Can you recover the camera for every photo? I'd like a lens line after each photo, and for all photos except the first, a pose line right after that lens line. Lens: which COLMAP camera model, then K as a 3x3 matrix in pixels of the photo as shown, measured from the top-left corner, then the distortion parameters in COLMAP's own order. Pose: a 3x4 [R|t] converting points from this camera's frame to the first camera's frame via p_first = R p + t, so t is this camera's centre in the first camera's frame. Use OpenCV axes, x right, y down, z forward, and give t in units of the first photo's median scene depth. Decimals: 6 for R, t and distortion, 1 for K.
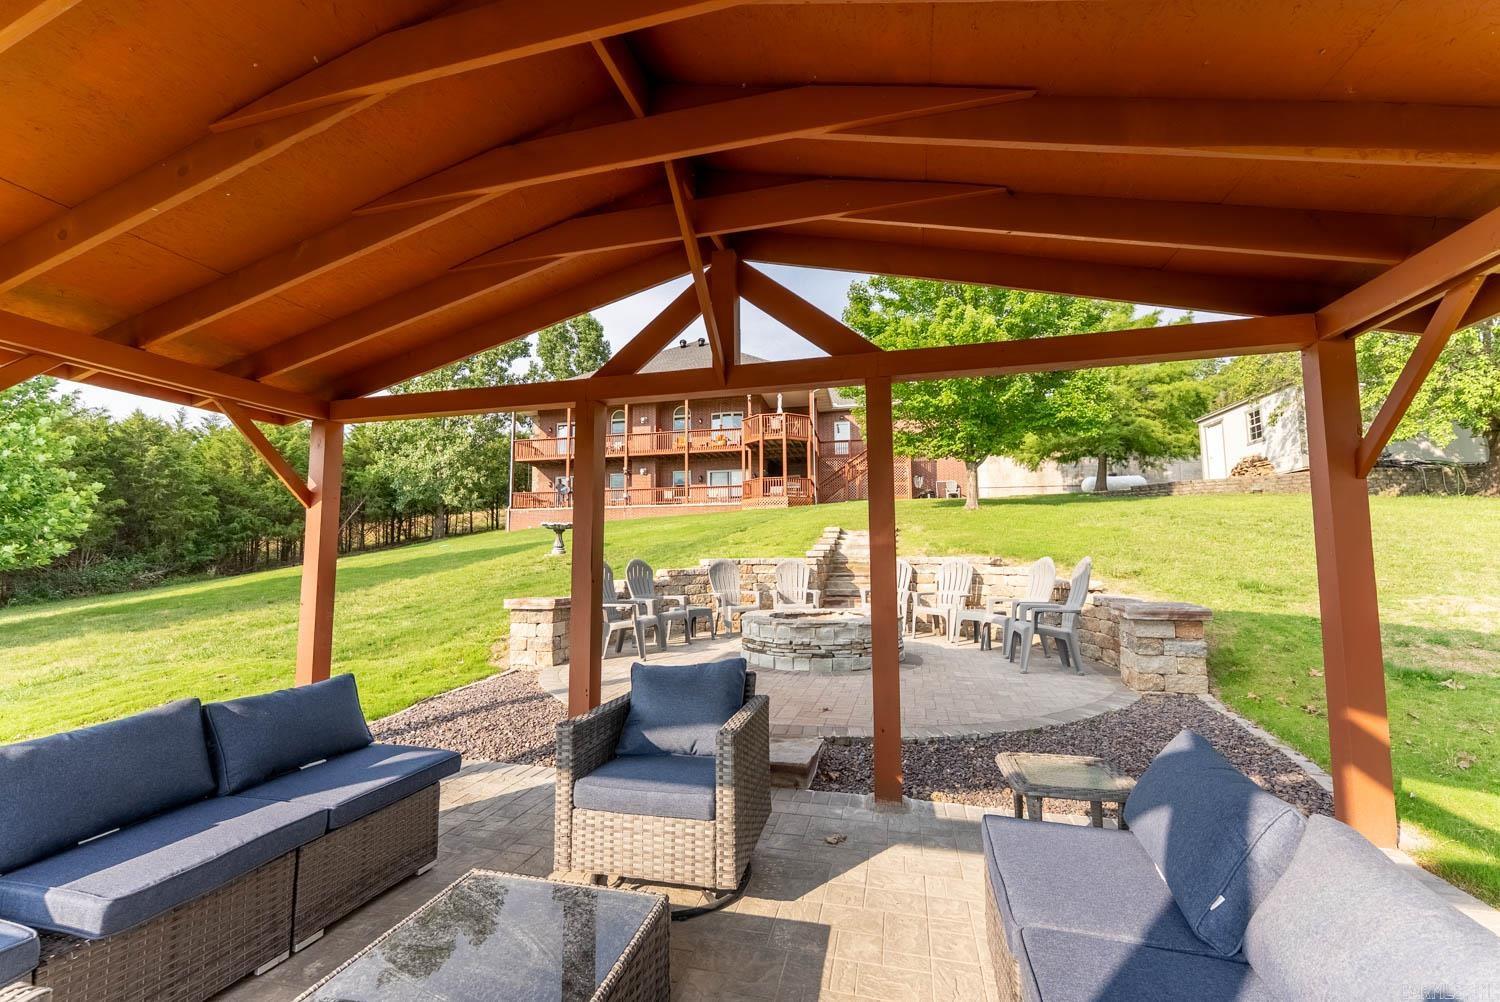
lens RADIAL K [[608.3, 0, 750.0], [0, 608.3, 501.0], [0, 0, 1]] dist [0.000664, -0.000096]
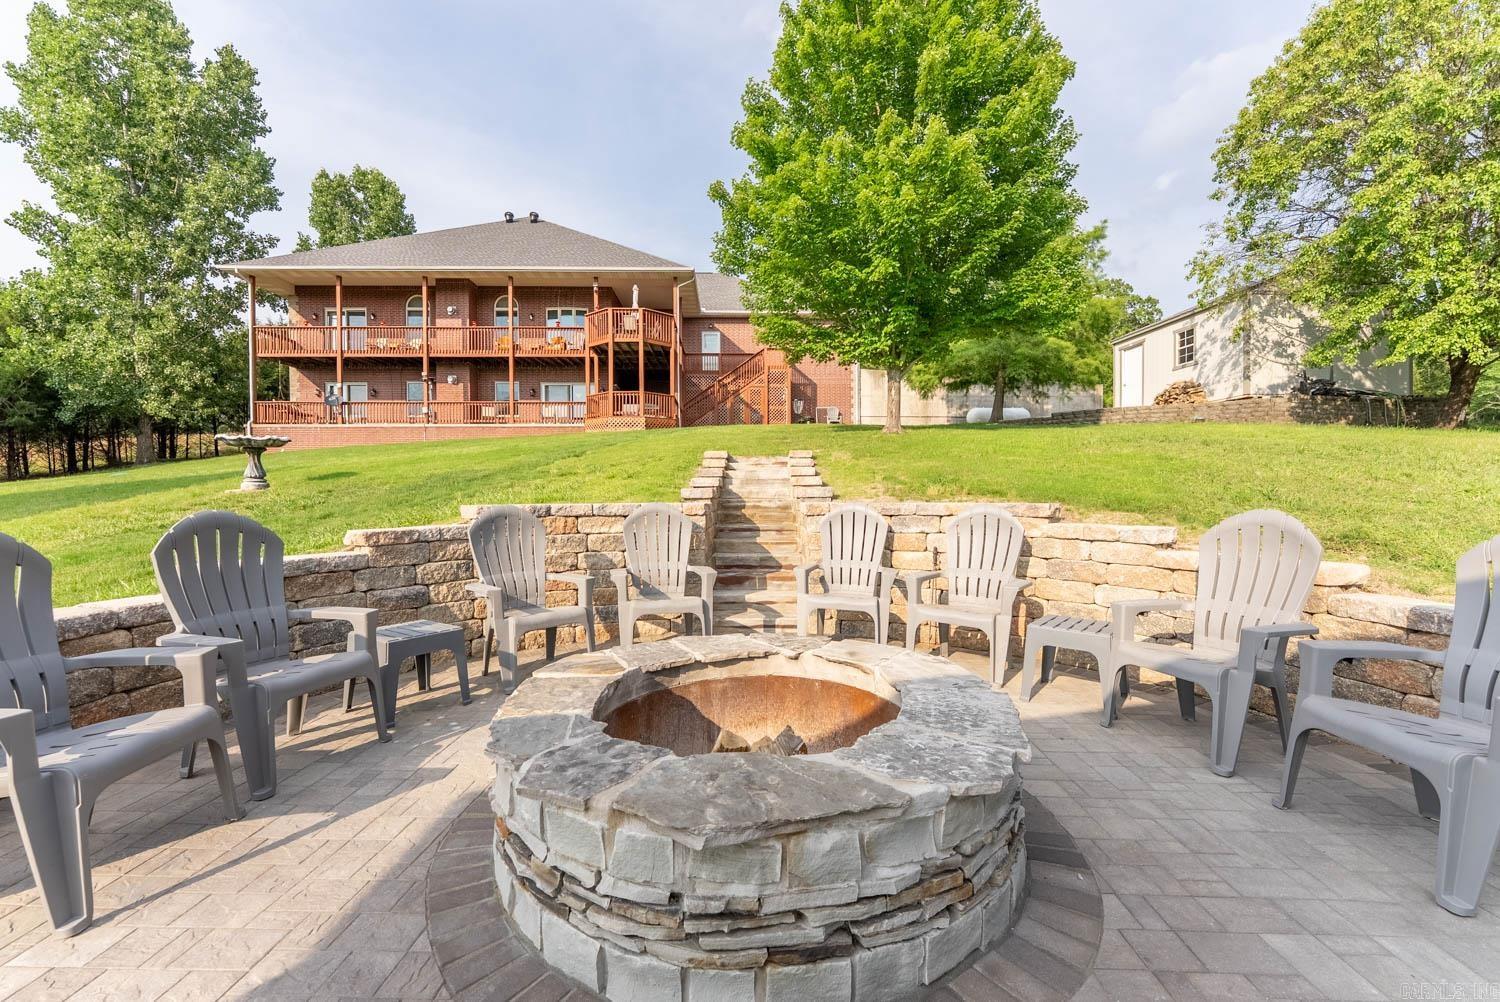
lens RADIAL K [[633.5, 0, 750.0], [0, 633.5, 501.0], [0, 0, 1]] dist [0.002783, 0.000038]
pose [[0.973855, 0.002084, 0.227163, 0.007833], [-0.026475, 0.994186, 0.104375, 0.011296], [-0.225624, -0.107660, 0.968247, 0.152222]]
